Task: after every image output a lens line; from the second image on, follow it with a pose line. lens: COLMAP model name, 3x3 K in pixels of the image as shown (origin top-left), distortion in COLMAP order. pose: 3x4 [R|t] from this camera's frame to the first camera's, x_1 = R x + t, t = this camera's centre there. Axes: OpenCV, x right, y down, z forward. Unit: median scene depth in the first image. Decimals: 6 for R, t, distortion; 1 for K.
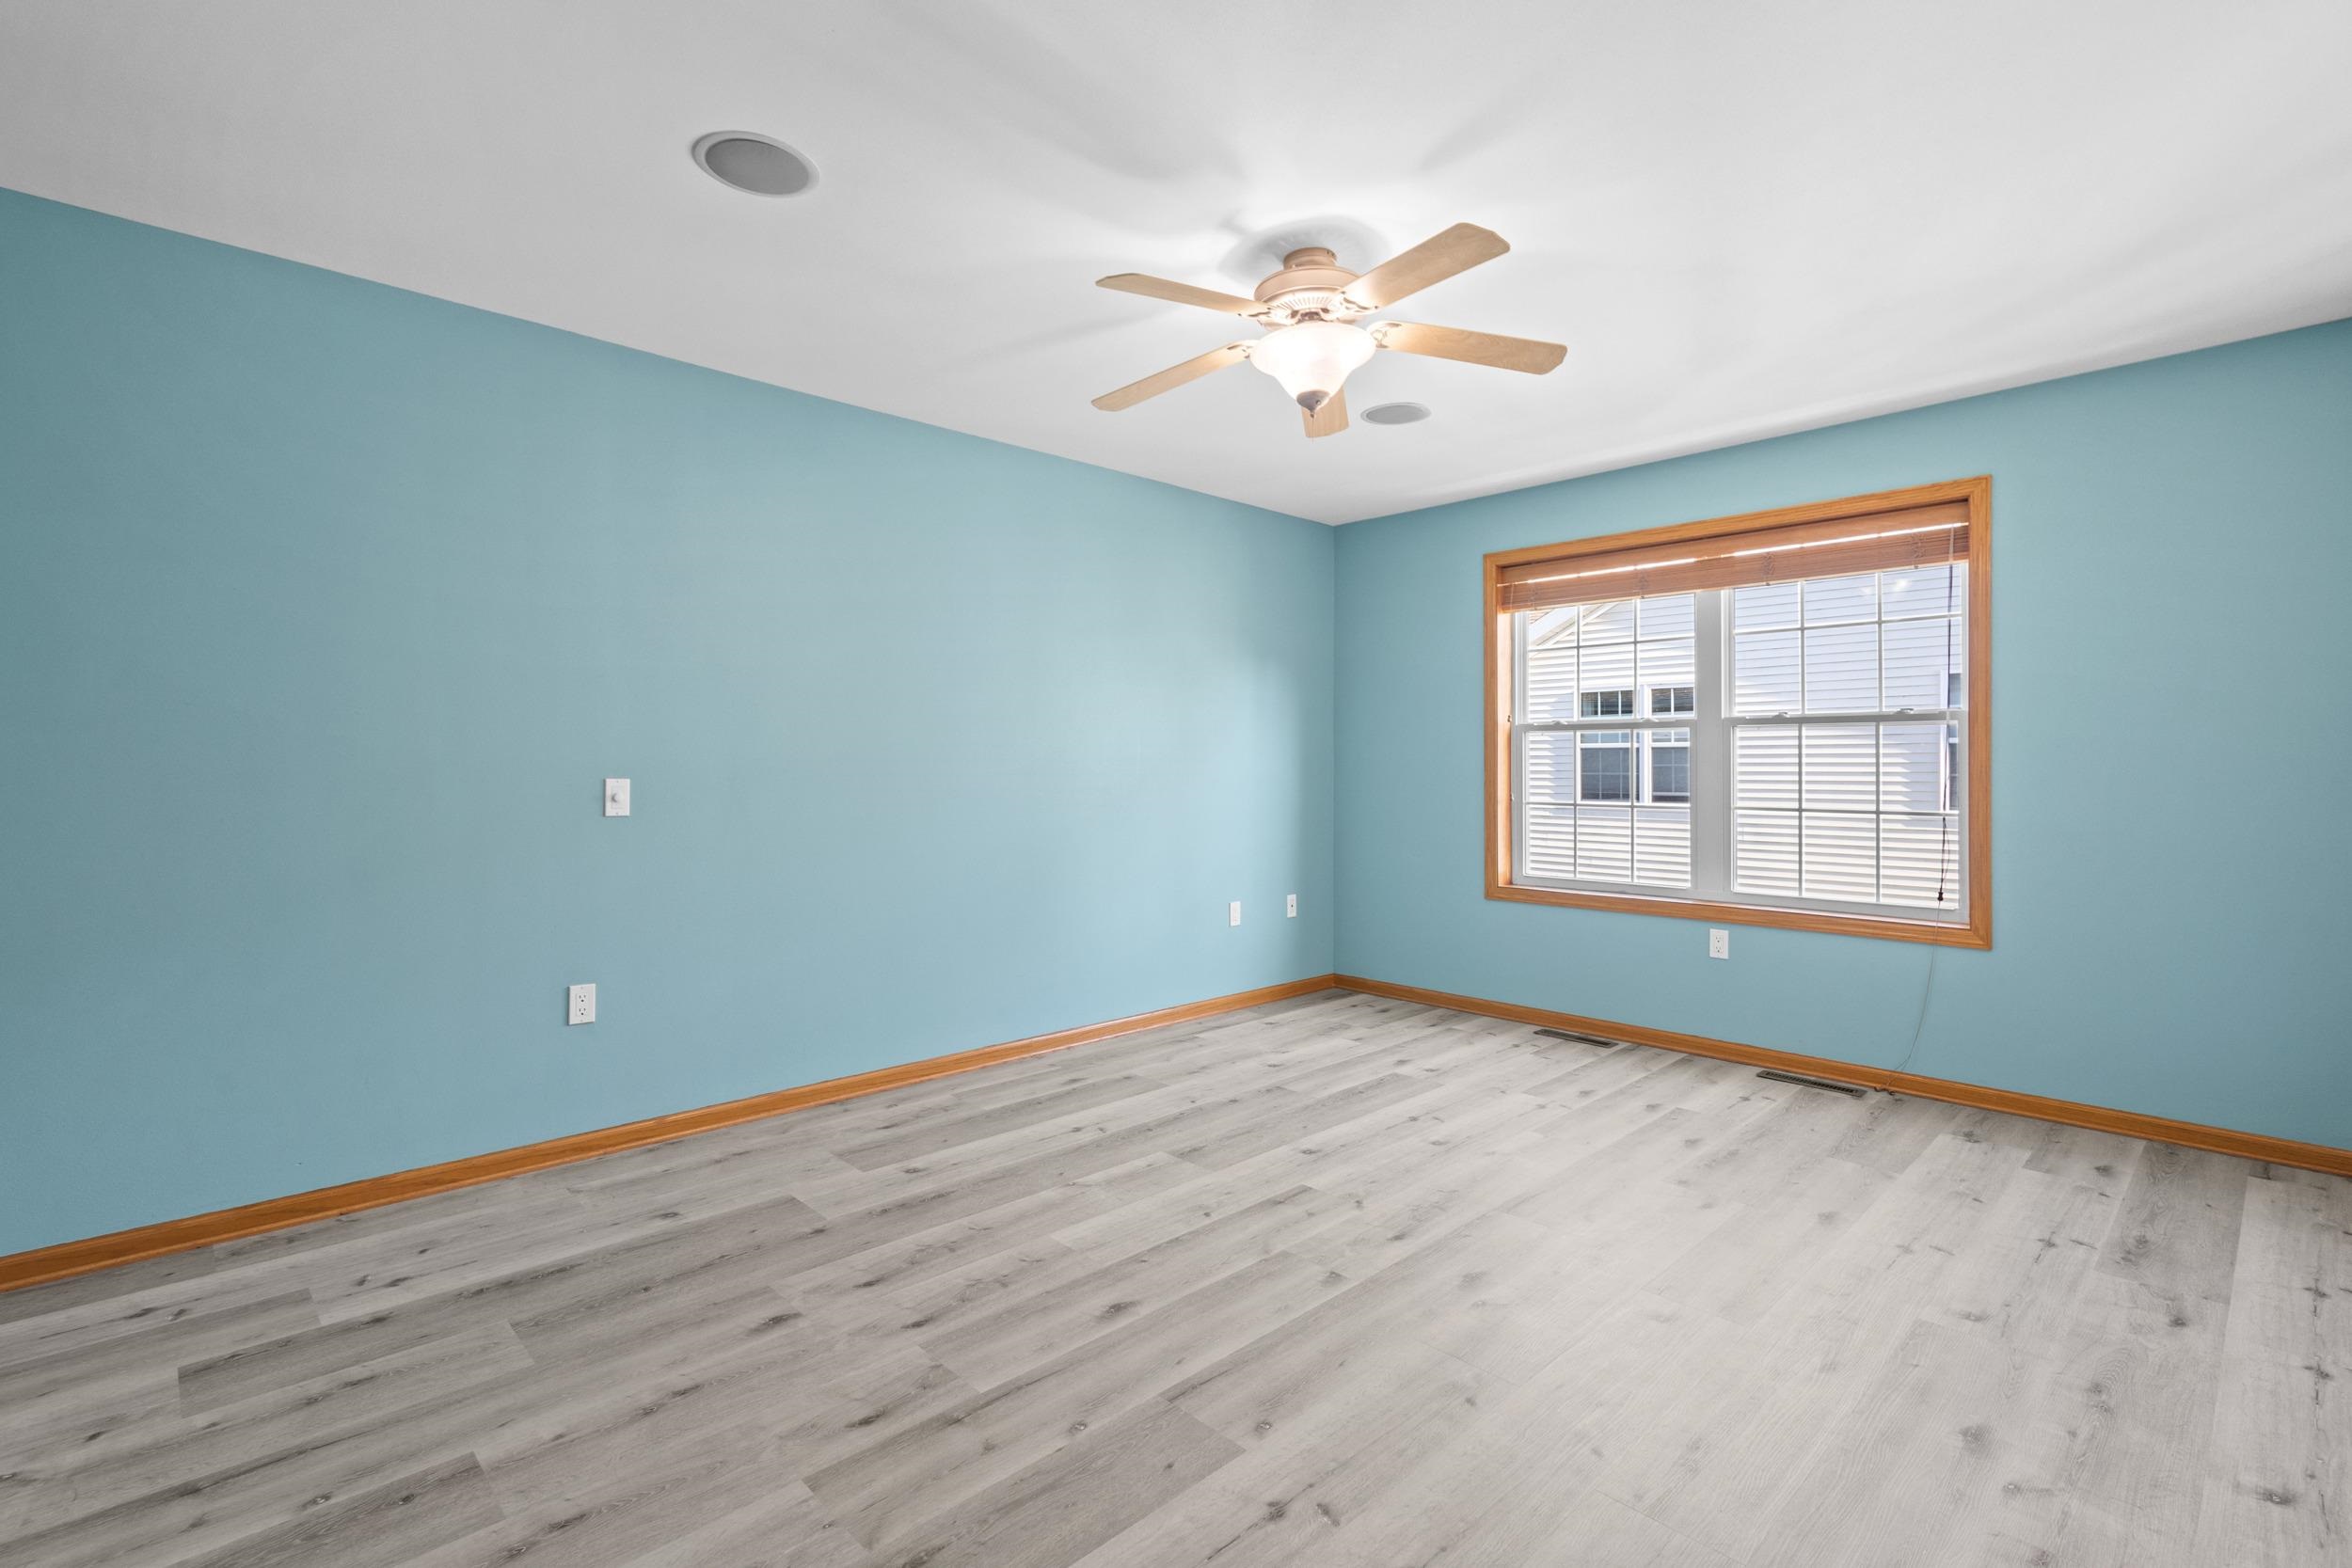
lens RADIAL K [[1077.0, 0, 1175.4], [0, 1077.0, 767.1], [0, 0, 1]] dist [0.002868, 0.000351]
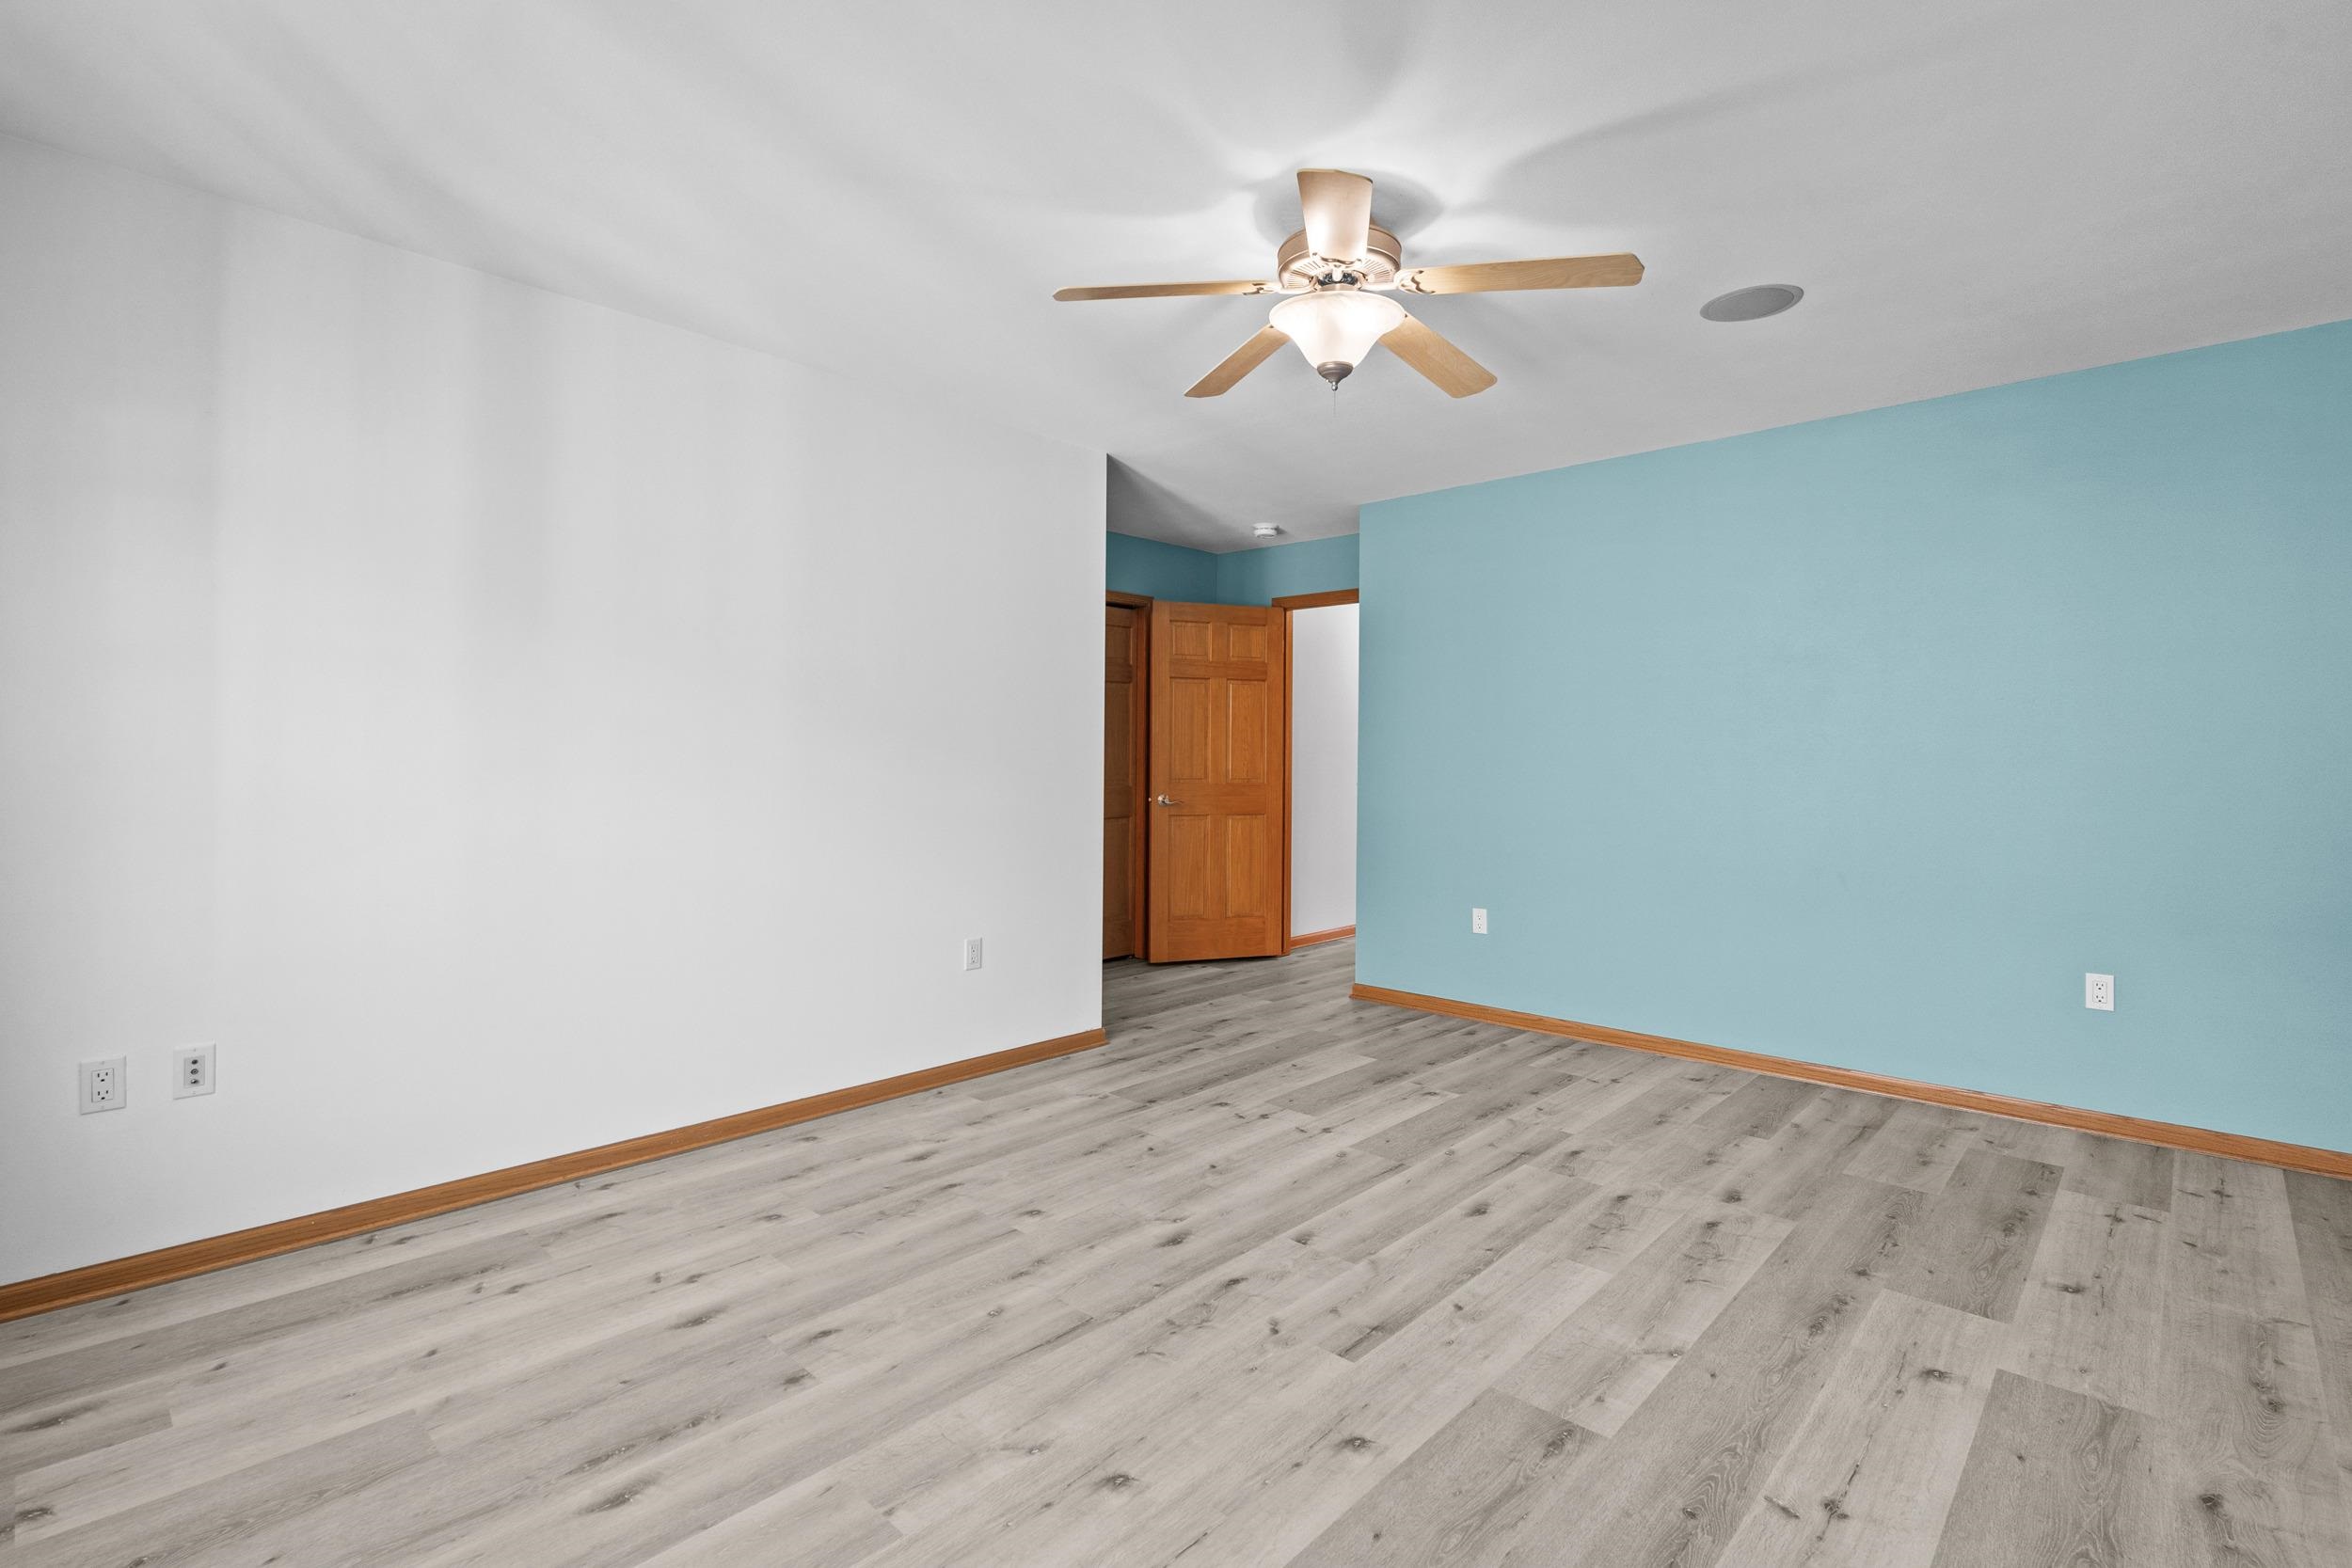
lens RADIAL K [[1077.0, 0, 1175.4], [0, 1077.0, 767.1], [0, 0, 1]] dist [0.002868, 0.000351]
pose [[-0.998898, -0.007063, -0.046396, 0.317443], [-0.007664, 0.999889, 0.012779, -0.008712], [0.046300, 0.013121, -0.998841, 1.997927]]
